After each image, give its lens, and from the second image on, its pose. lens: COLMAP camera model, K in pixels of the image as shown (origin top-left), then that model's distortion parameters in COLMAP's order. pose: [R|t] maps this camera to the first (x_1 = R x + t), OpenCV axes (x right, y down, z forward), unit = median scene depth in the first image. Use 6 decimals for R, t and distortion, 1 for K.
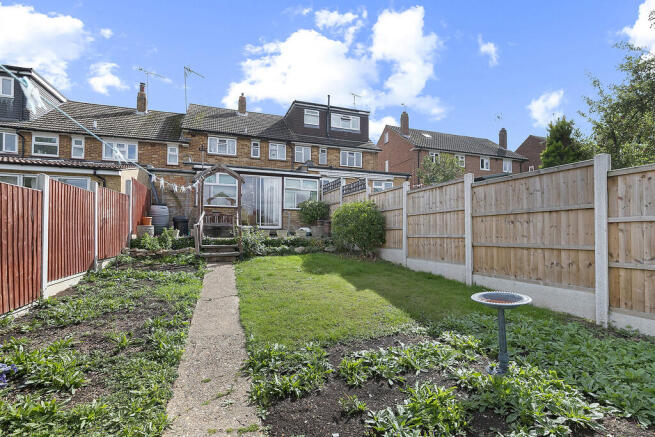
lens RADIAL K [[307.2, 0, 334.8], [0, 307.2, 220.9], [0, 0, 1]] dist [-0.009438, -0.000453]
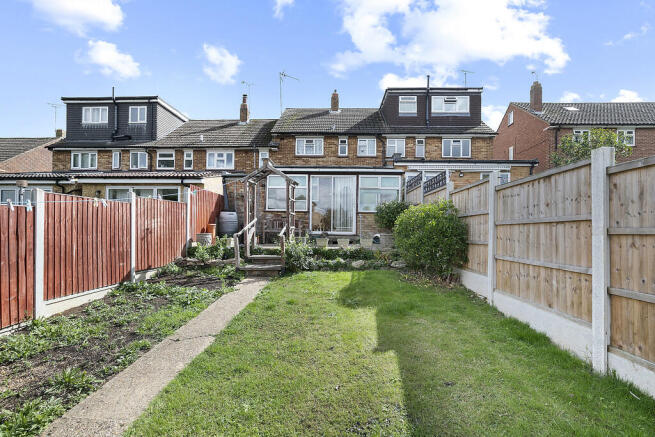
lens RADIAL K [[307.2, 0, 334.8], [0, 307.2, 220.9], [0, 0, 1]] dist [-0.009438, -0.000453]
pose [[0.925028, -0.004300, -0.379875, 0.092442], [0.007308, 0.999952, 0.006477, -0.017374], [0.379829, -0.008768, 0.925015, 0.154676]]
